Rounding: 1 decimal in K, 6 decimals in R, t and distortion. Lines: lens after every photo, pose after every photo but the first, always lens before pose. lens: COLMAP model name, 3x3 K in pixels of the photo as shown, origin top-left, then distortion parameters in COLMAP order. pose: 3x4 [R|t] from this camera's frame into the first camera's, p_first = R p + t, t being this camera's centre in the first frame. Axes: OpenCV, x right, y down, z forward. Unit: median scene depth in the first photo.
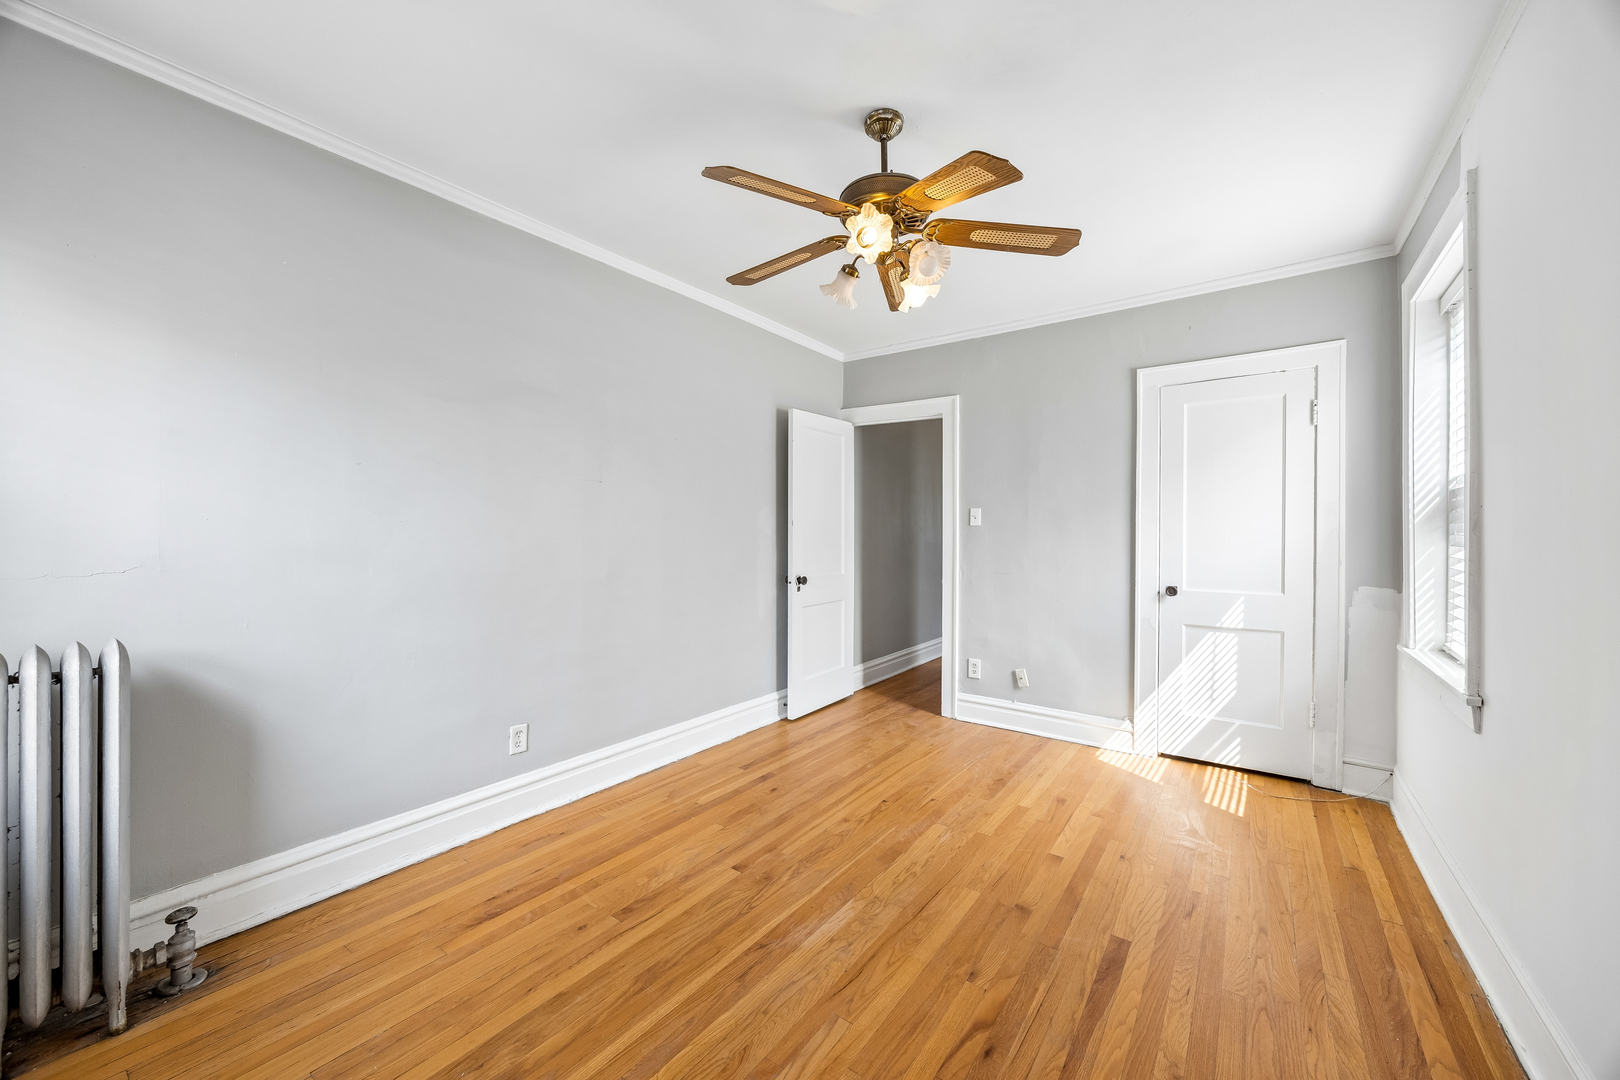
lens RADIAL K [[615.3, 0, 803.4], [0, 615.3, 532.9], [0, 0, 1]] dist [-0.003044, 0.000631]
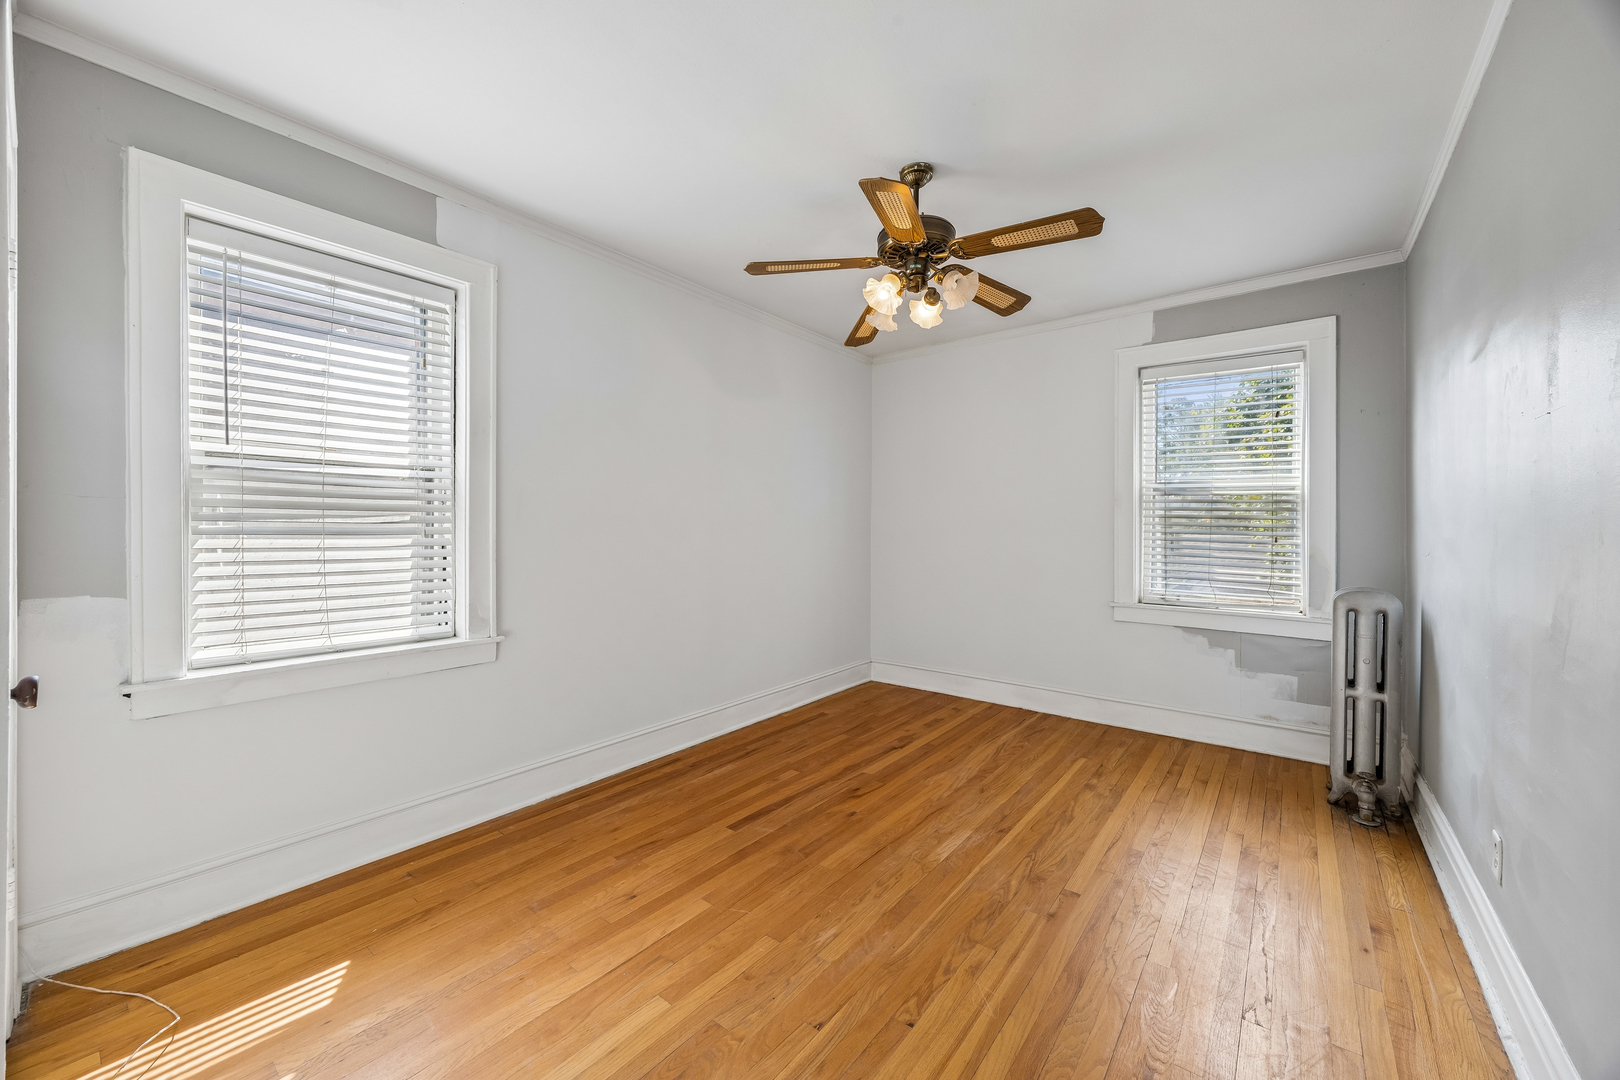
lens RADIAL K [[615.3, 0, 812.5], [0, 615.3, 522.7], [0, 0, 1]] dist [-0.003044, 0.000631]
pose [[-0.999576, -0.007935, 0.028029, 0.208983], [-0.008185, 0.999928, -0.008792, 0.007356], [-0.027957, -0.009018, -0.999568, 1.567832]]
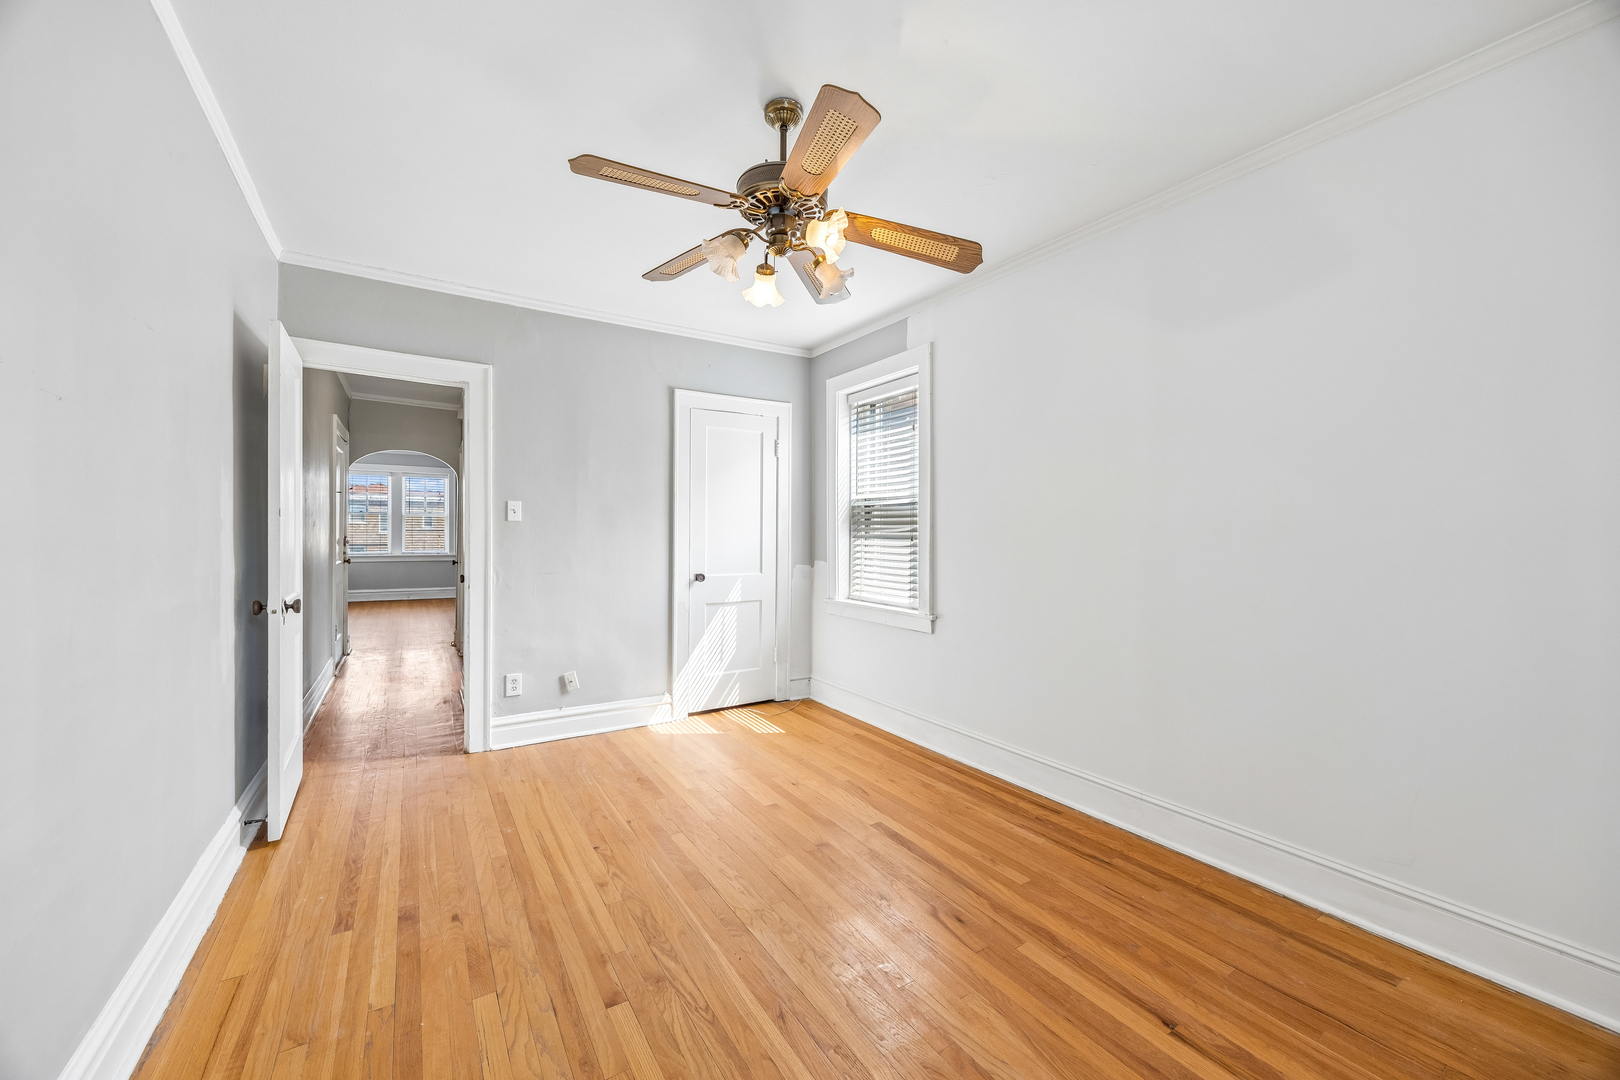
lens RADIAL K [[615.3, 0, 799.0], [0, 615.3, 533.9], [0, 0, 1]] dist [-0.003044, 0.000631]
pose [[0.363419, -0.004517, 0.931615, -0.561027], [-0.003022, 0.999977, 0.006027, -0.000157], [-0.931621, -0.005006, 0.363397, 0.445175]]
